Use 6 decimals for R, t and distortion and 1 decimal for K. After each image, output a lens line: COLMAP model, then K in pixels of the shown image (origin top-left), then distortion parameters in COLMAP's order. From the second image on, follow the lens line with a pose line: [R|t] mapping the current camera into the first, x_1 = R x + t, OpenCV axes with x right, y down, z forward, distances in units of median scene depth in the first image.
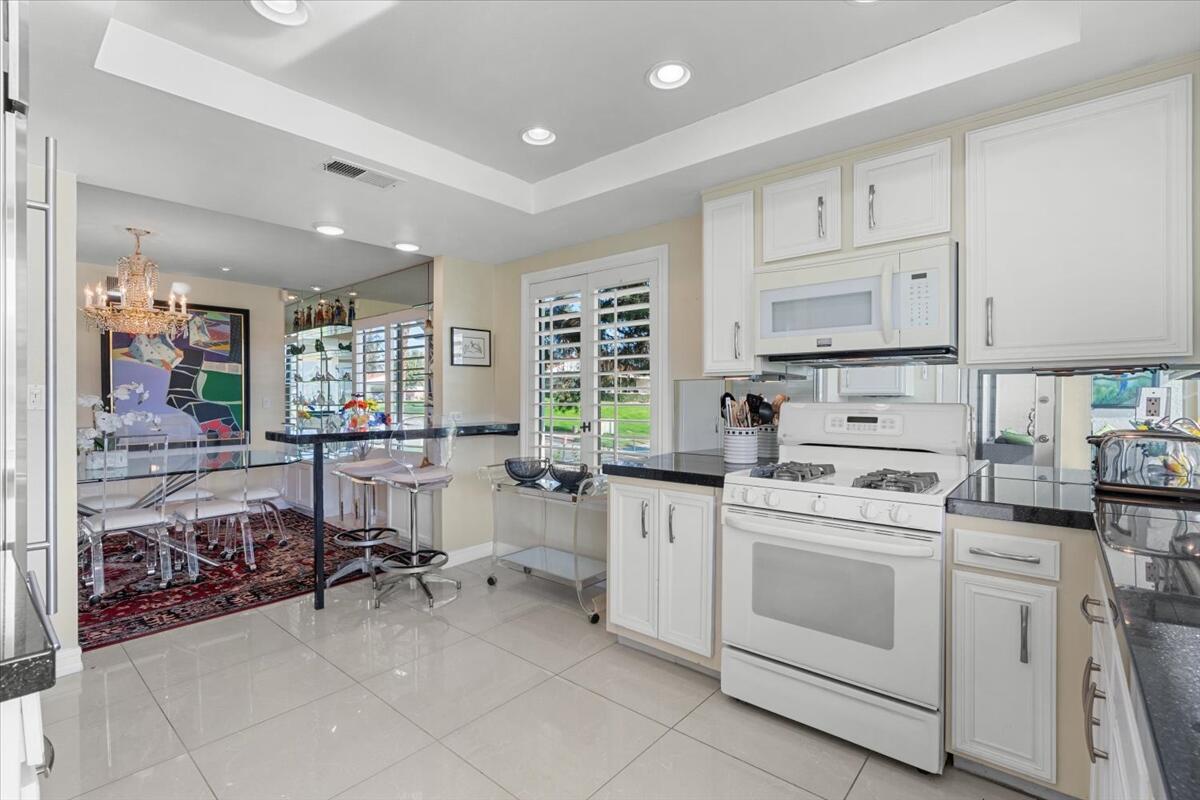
lens RADIAL K [[541.9, 0, 598.7], [0, 541.9, 400.4], [0, 0, 1]] dist [-0.011024, 0.000210]
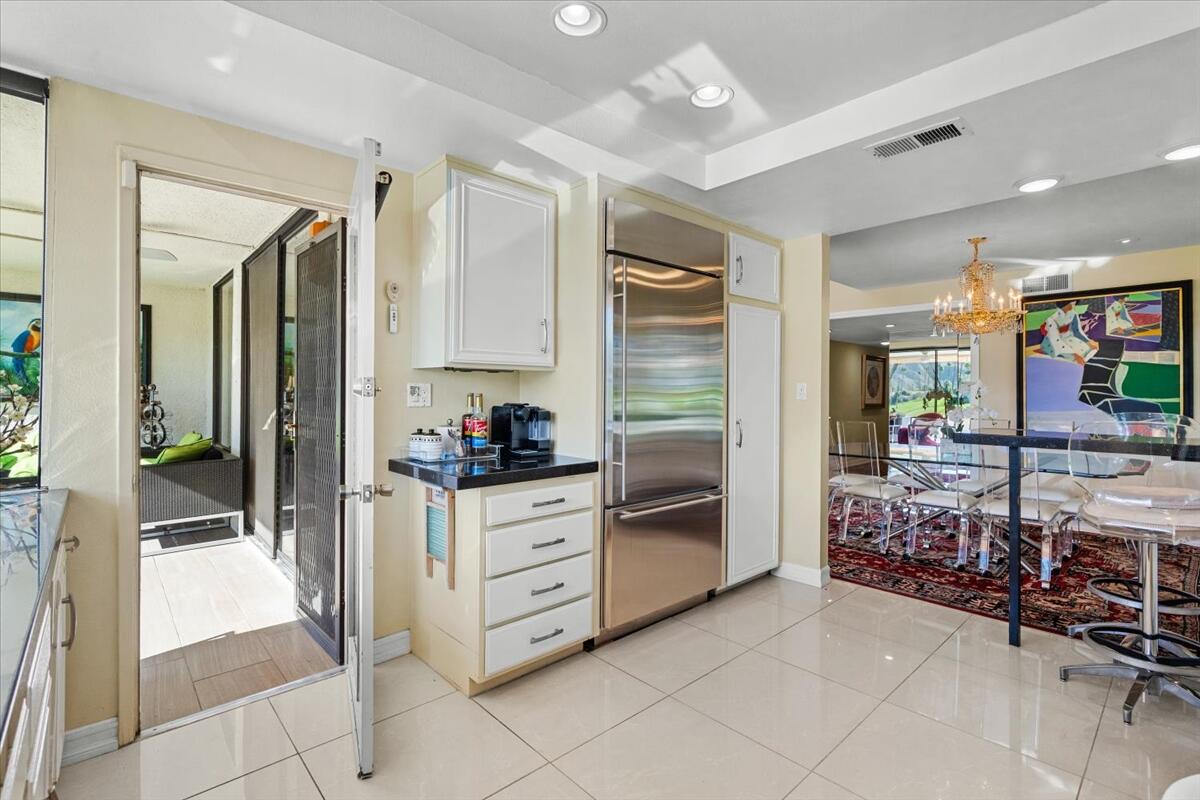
lens RADIAL K [[541.9, 0, 598.5], [0, 541.9, 392.2], [0, 0, 1]] dist [-0.011024, 0.000210]
pose [[-0.123867, 0.001638, -0.992297, 0.331451], [-0.009932, 0.999947, 0.002890, -0.002048], [0.992249, 0.010213, -0.123844, 0.392018]]
